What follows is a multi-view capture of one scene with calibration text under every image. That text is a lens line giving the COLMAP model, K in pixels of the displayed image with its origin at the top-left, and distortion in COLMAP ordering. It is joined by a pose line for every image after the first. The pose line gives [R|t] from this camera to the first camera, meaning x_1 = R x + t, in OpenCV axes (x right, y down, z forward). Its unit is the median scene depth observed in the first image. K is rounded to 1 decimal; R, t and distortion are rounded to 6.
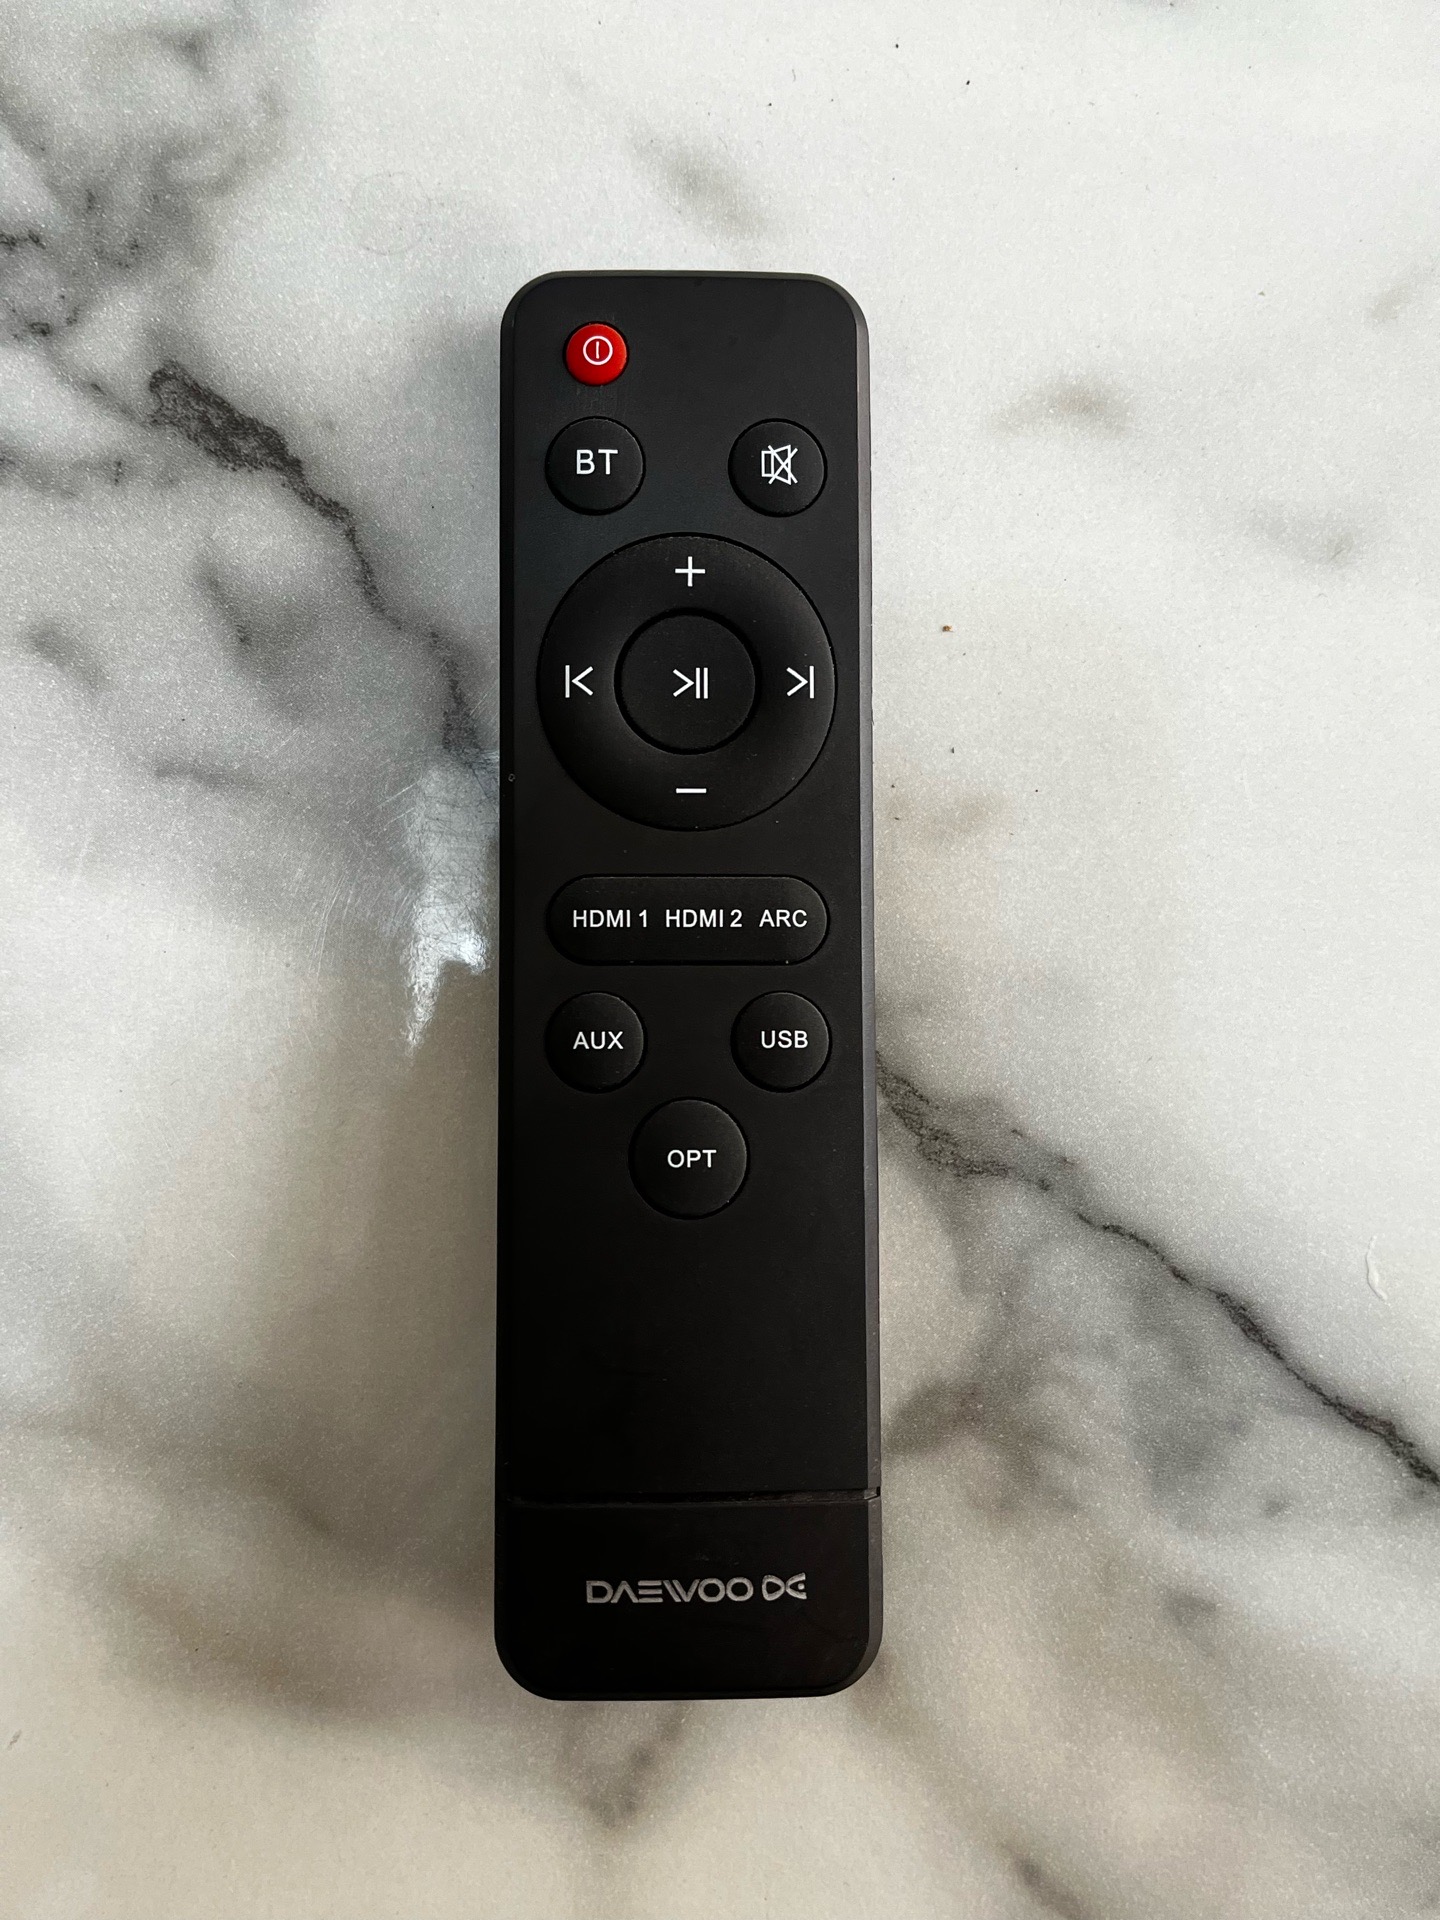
lens RADIAL K [[1791.9, 0, 696.4], [0, 1791.9, 962.8], [0, 0, 1]] dist [0.013527, -0.013014]
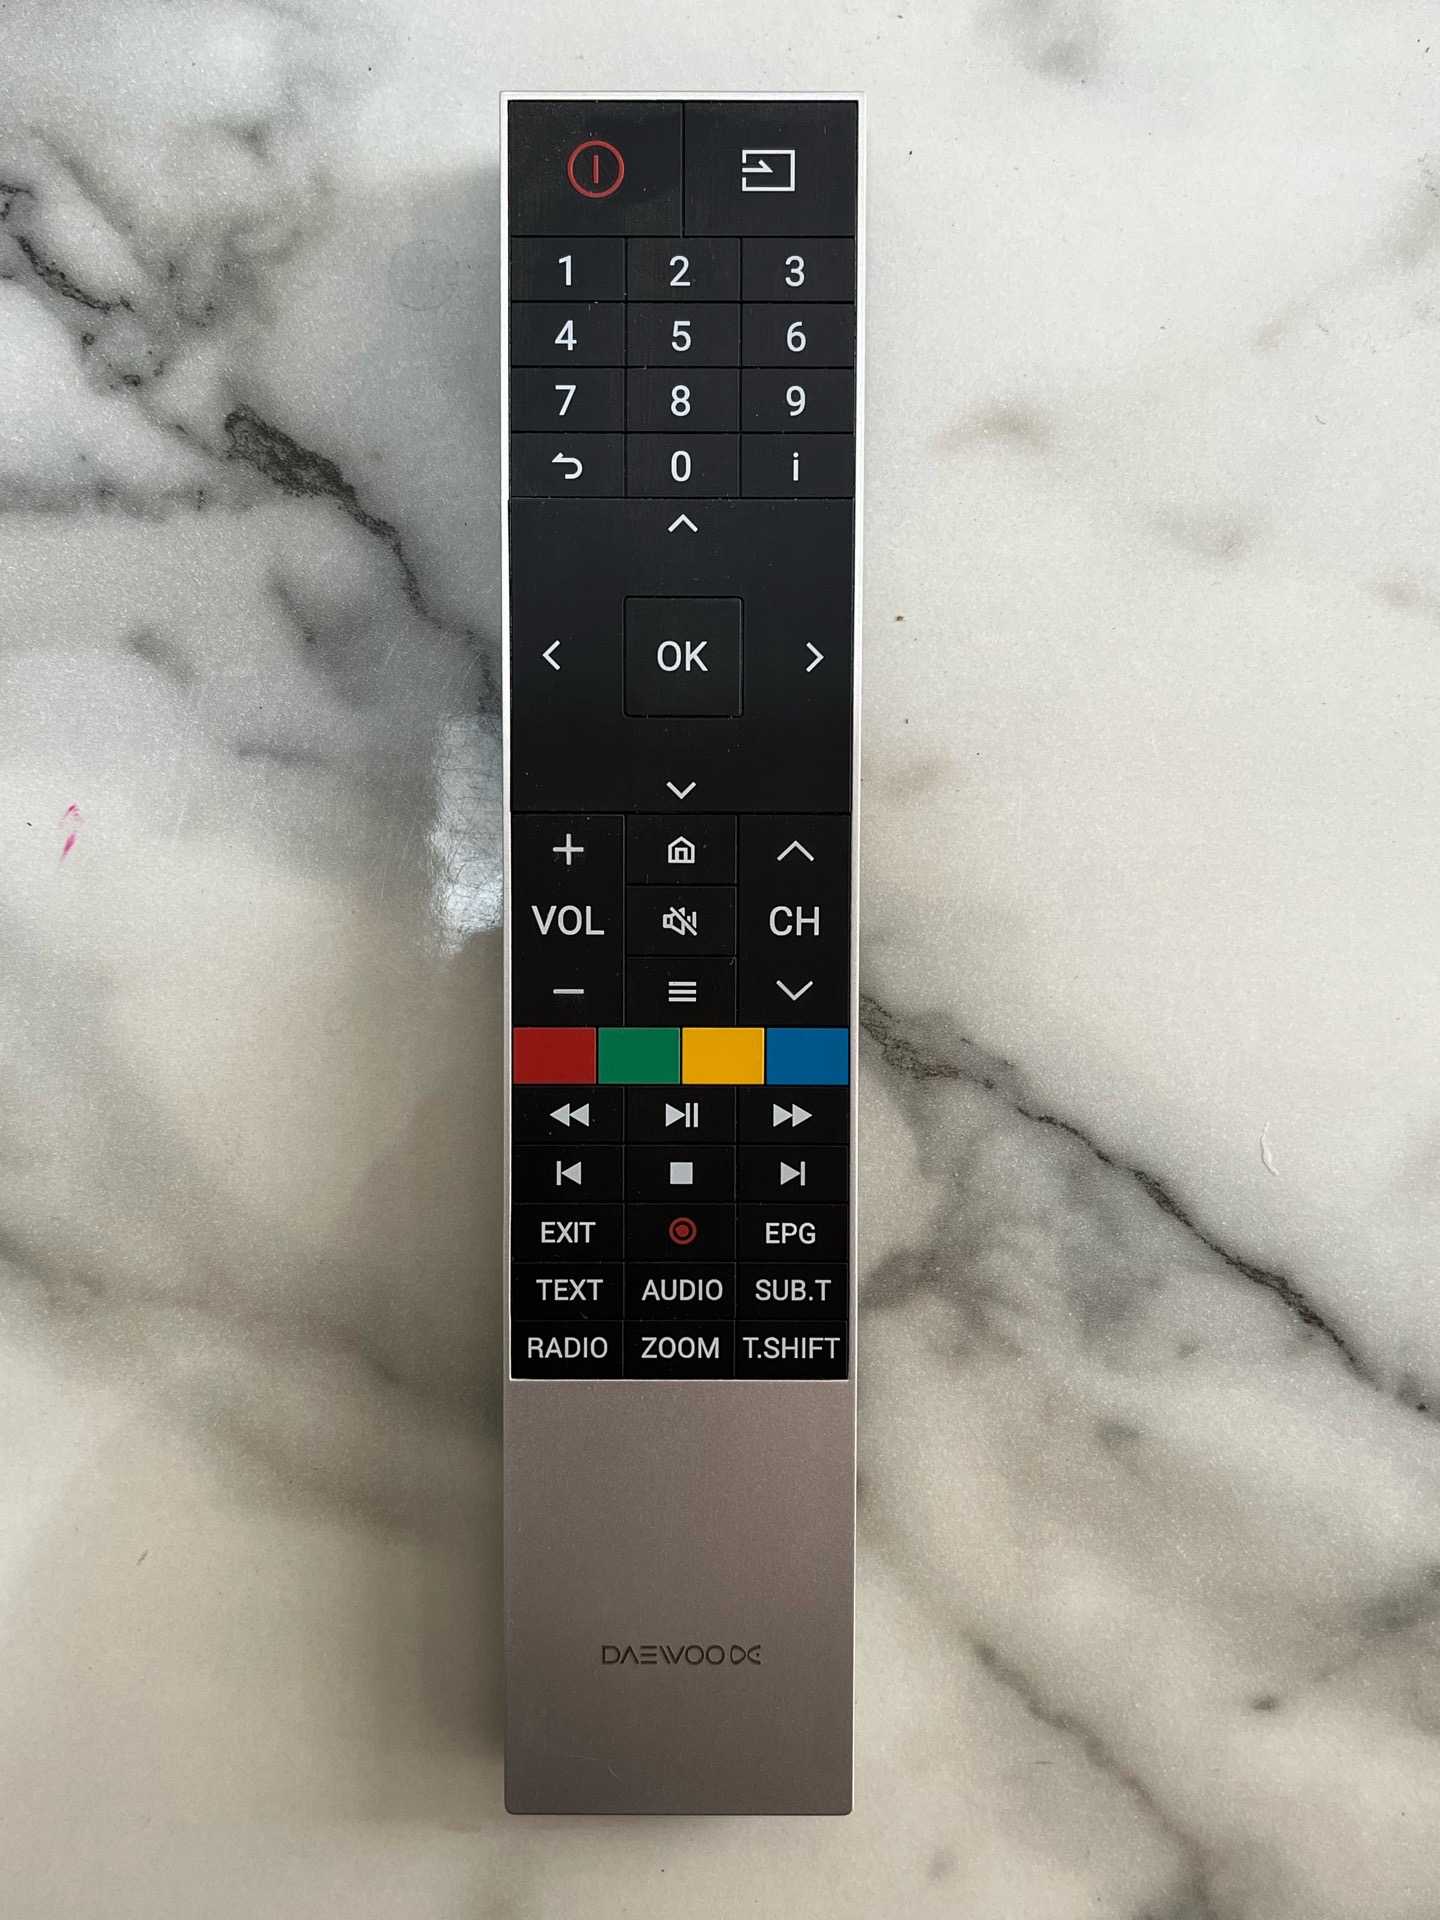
lens RADIAL K [[1791.9, 0, 696.4], [0, 1791.9, 962.8], [0, 0, 1]] dist [0.013527, -0.013014]
pose [[0.999808, -0.018799, -0.005585, 0.007058], [0.018943, 0.999462, 0.026781, 0.007464], [0.005079, -0.026882, 0.999626, -0.193646]]
